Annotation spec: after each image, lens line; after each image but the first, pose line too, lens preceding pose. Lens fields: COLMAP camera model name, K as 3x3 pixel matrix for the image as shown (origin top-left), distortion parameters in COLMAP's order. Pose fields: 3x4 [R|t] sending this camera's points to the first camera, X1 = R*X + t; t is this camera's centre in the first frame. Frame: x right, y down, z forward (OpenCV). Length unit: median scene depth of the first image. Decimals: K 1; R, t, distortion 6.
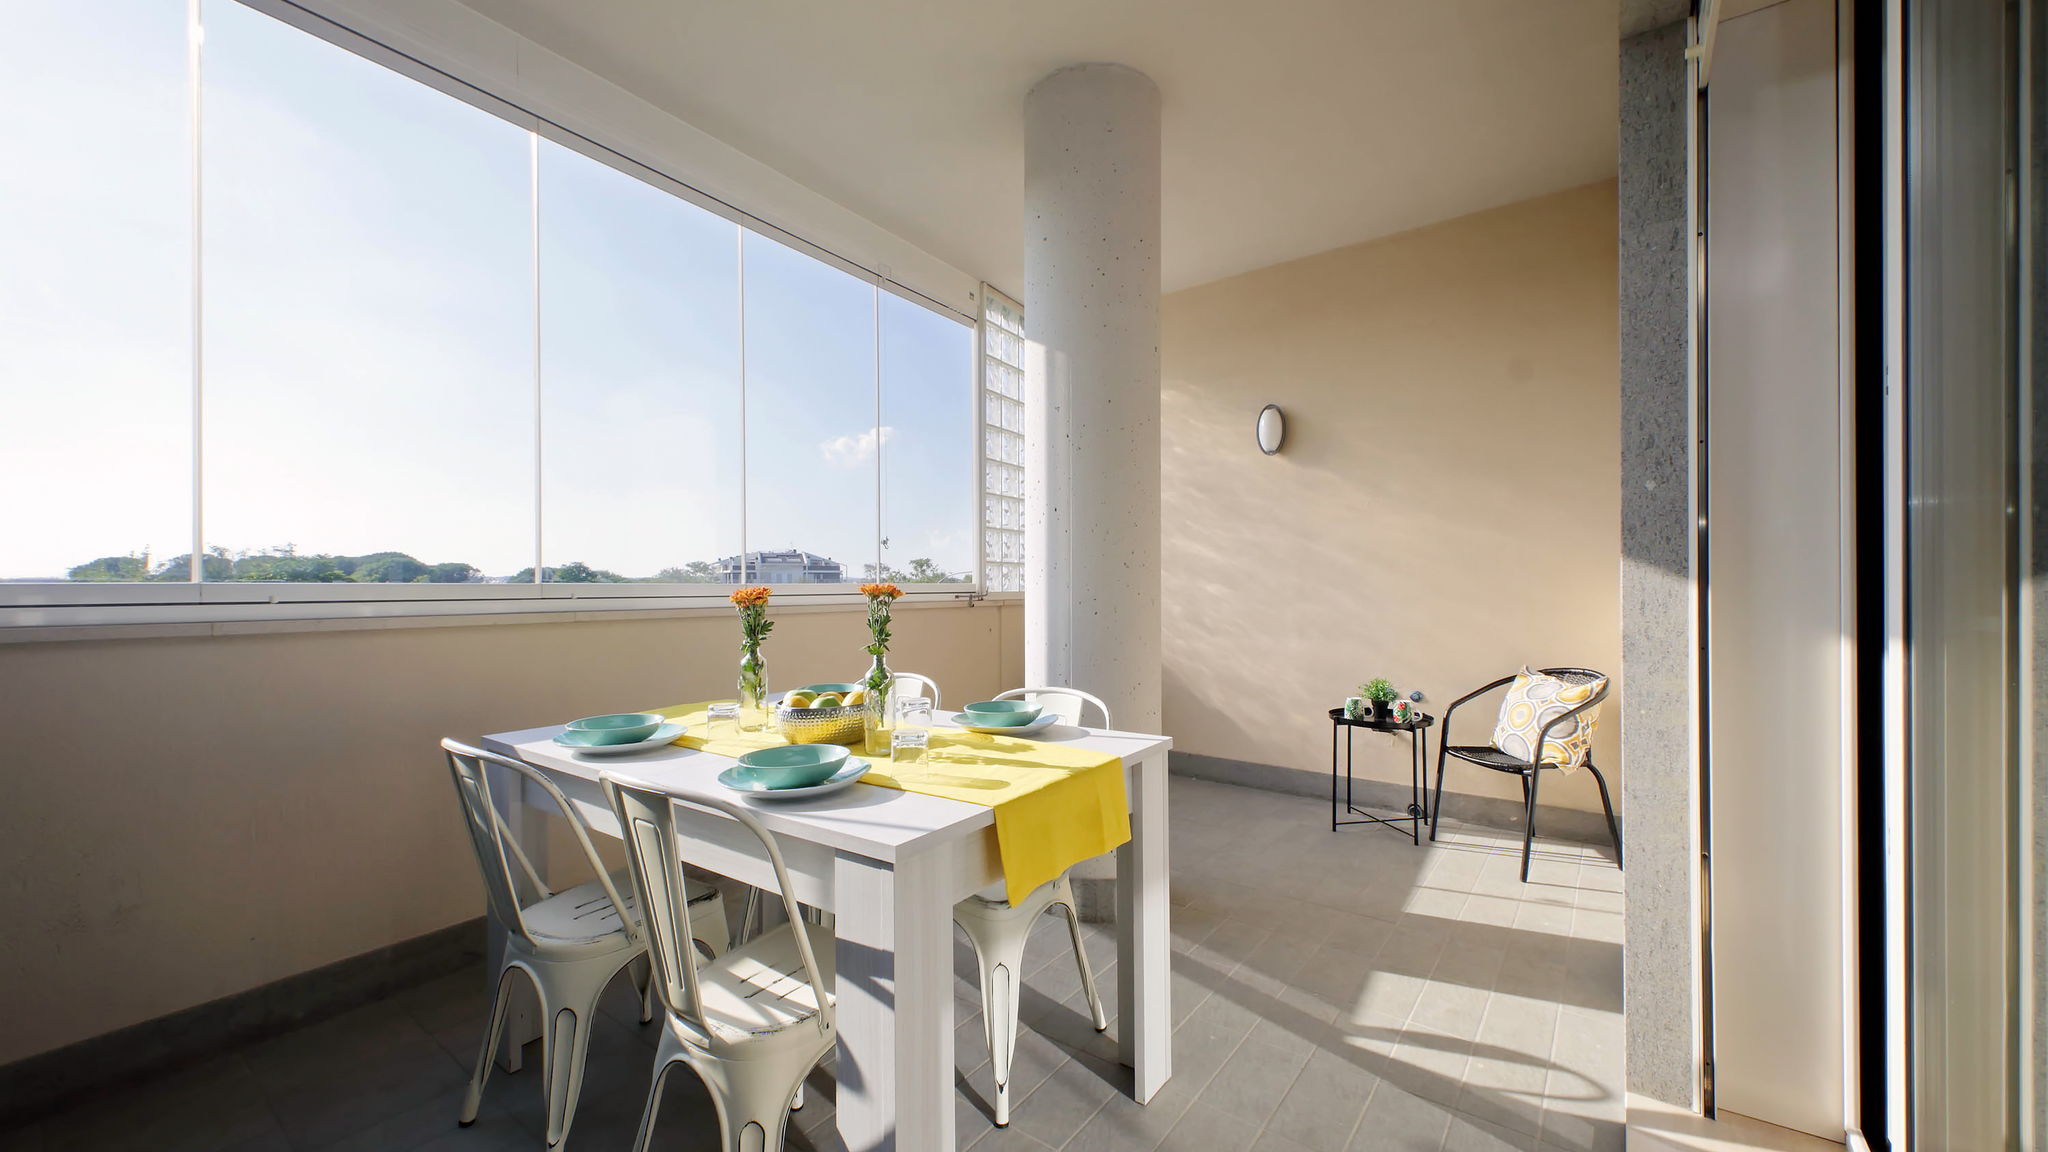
lens RADIAL K [[788.8, 0, 1012.7], [0, 788.8, 575.3], [0, 0, 1]] dist [0.033586, -0.017747]
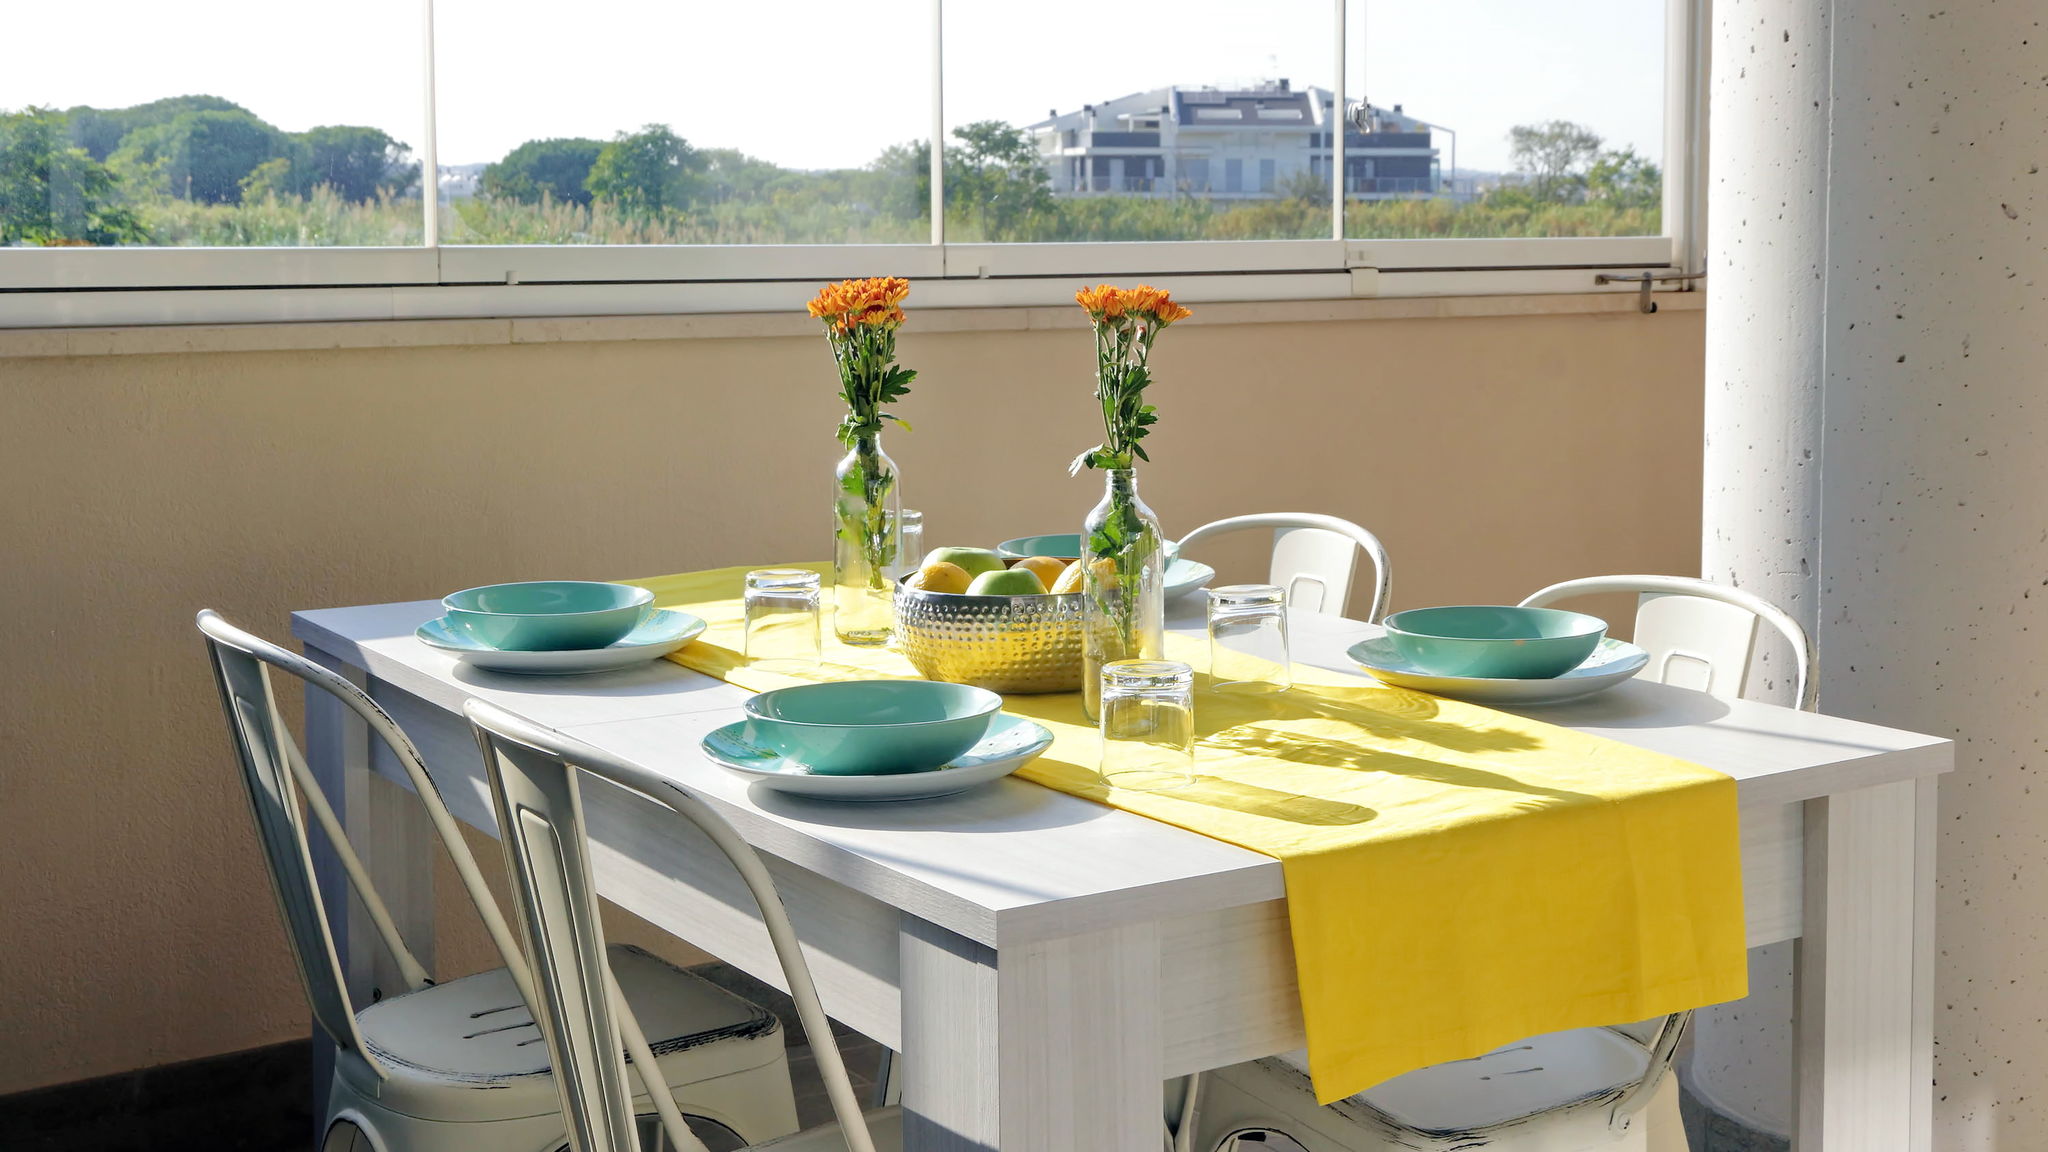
lens RADIAL K [[2686.5, 0, 1033.7], [0, 2686.5, 390.3], [0, 0, 1]] dist [0.036631, 0.078222]
pose [[0.935087, 0.031926, -0.352977, 0.218980], [-0.002237, 0.996446, 0.084201, -0.042325], [0.354411, -0.077946, 0.931836, -0.208464]]
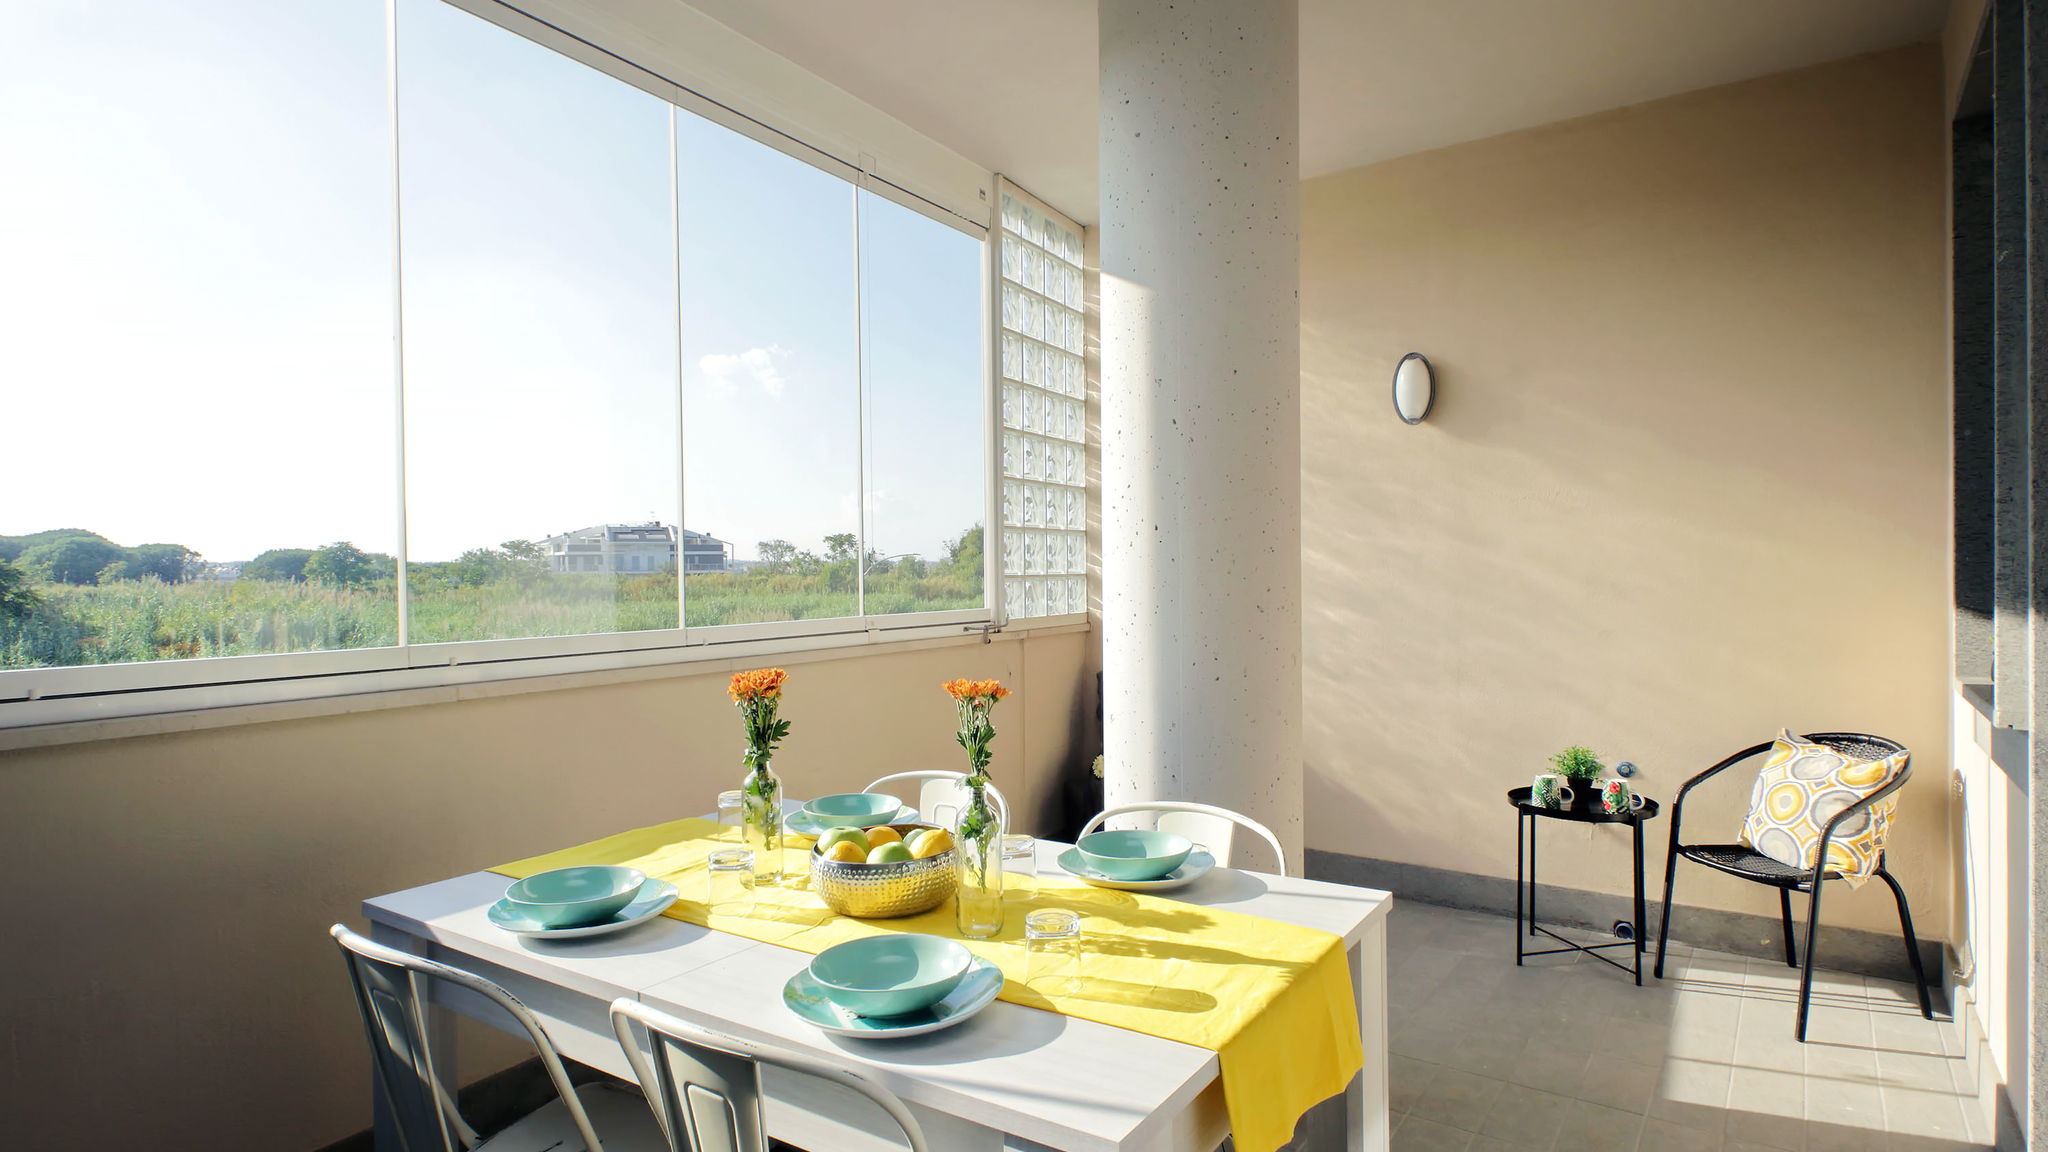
lens RADIAL K [[1115.0, 0, 1007.4], [0, 1115.0, 566.7], [0, 0, 1]] dist [0.025705, -0.020343]
pose [[0.999369, -0.007244, 0.034768, -0.149690], [0.006894, 0.999925, 0.010160, -0.082293], [-0.034839, -0.009914, 0.999344, 0.040591]]
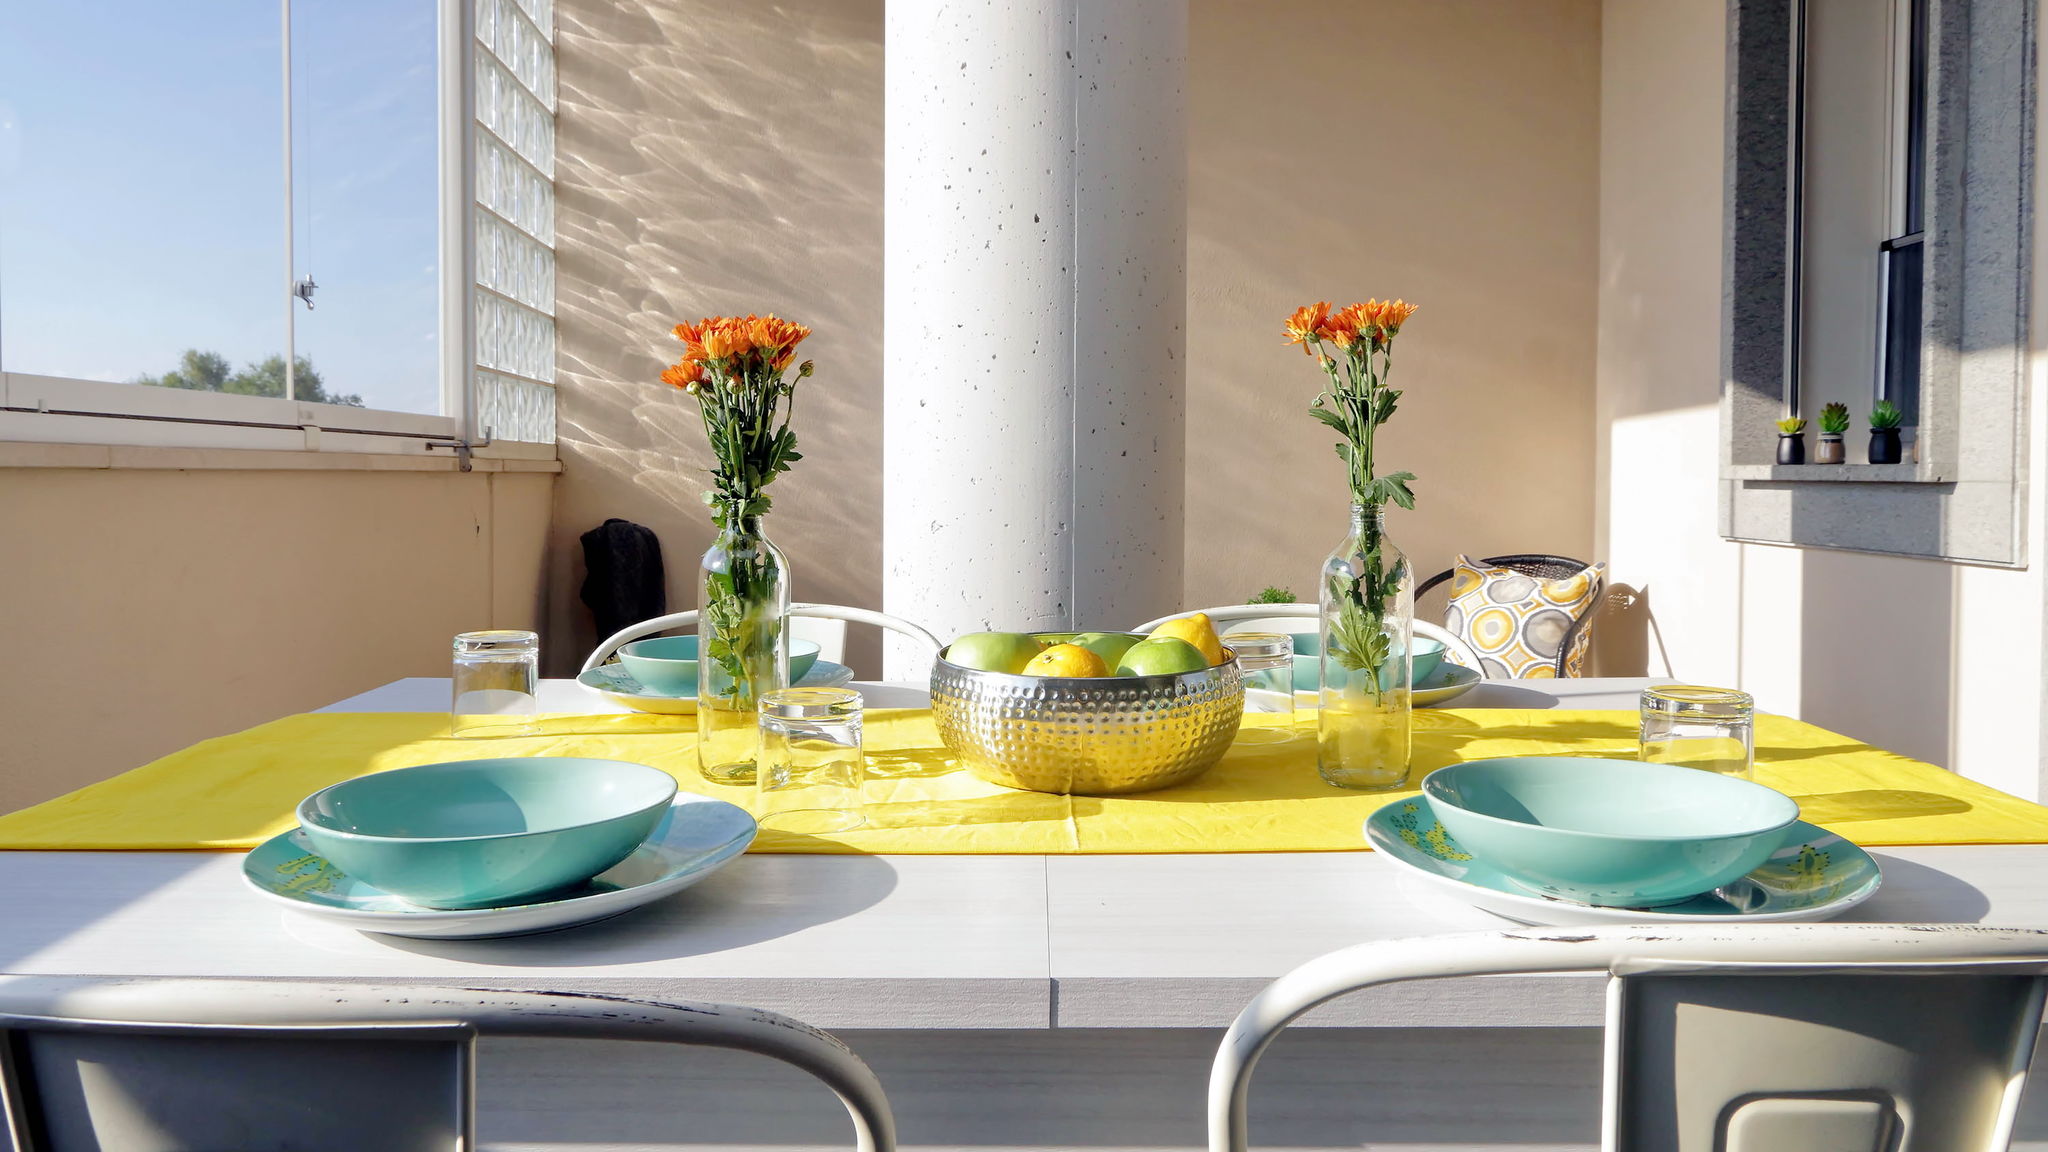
lens RADIAL K [[1427.8, 0, 1039.9], [0, 1427.8, 520.0], [0, 0, 1]] dist [0.001221, 0.004325]
pose [[0.802072, -0.018379, 0.596945, -0.566542], [-0.008158, 0.999096, 0.041723, 0.070151], [-0.597172, -0.038334, 0.801197, 0.494069]]
